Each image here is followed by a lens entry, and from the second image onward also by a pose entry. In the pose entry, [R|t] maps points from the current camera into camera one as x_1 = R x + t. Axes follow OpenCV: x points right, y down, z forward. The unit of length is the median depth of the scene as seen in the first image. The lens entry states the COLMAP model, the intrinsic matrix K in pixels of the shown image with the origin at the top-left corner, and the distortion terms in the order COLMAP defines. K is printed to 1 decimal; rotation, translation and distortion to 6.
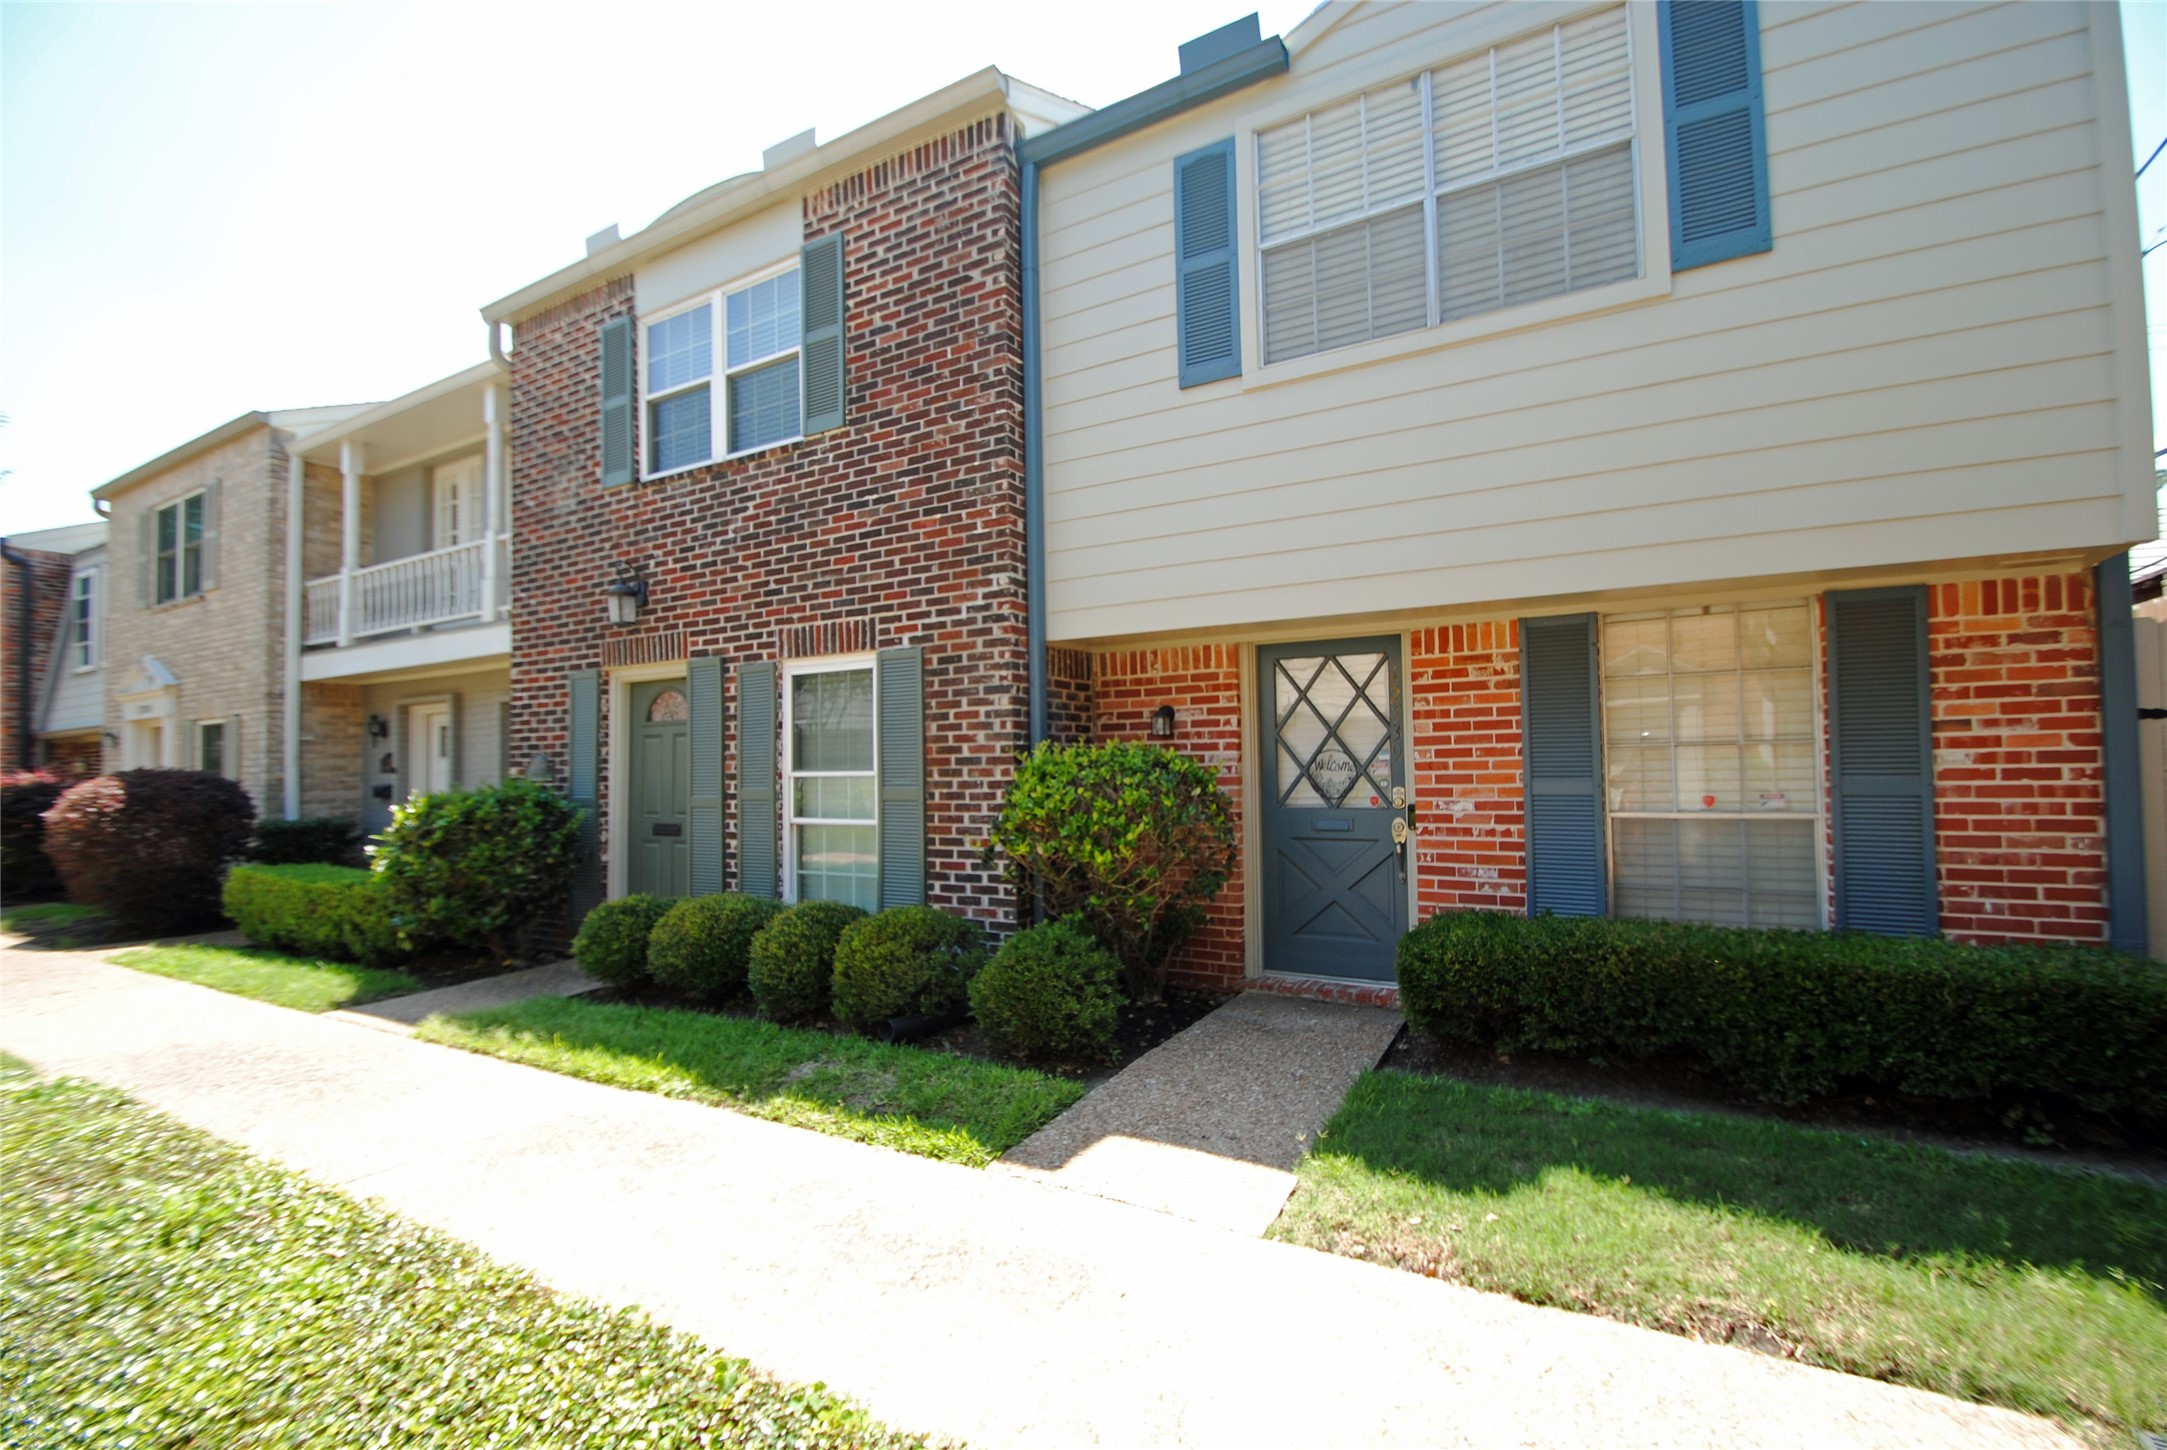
lens RADIAL K [[957.3, 0, 1080.6], [0, 957.3, 728.1], [0, 0, 1]] dist [0.001632, -0.006112]
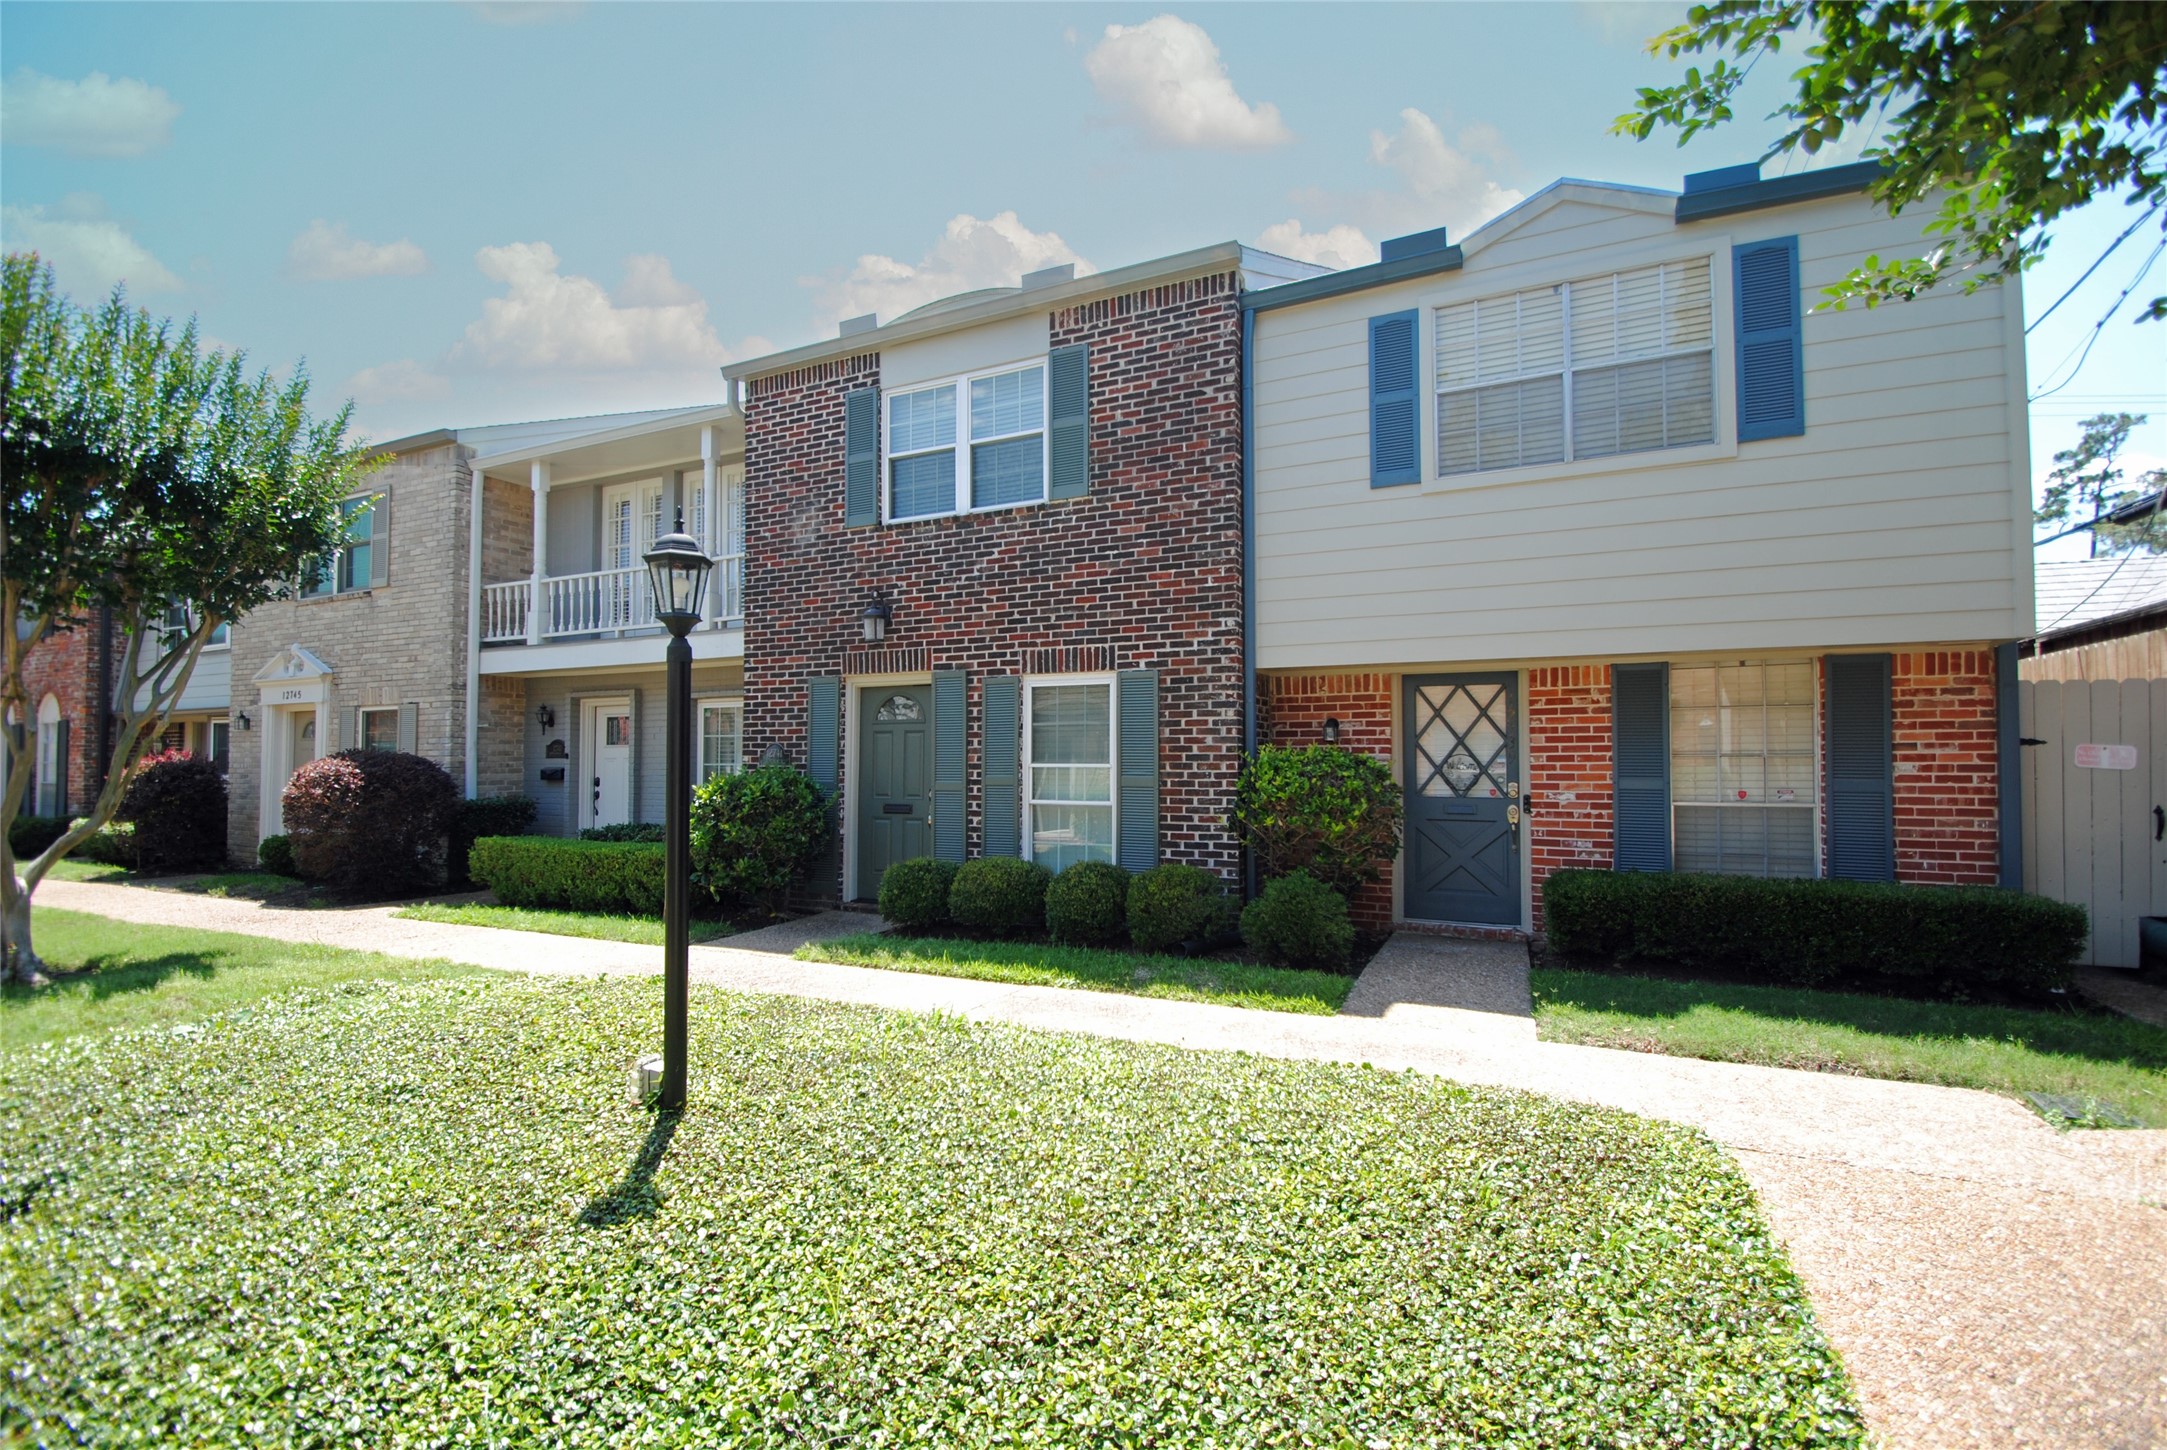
lens RADIAL K [[957.3, 0, 1085.3], [0, 957.3, 728.4], [0, 0, 1]] dist [0.001632, -0.006112]
pose [[0.997133, 0.021480, 0.072561, -0.375037], [-0.021580, 0.999767, 0.000599, -0.003358], [-0.072531, -0.002163, 0.997364, -0.317918]]
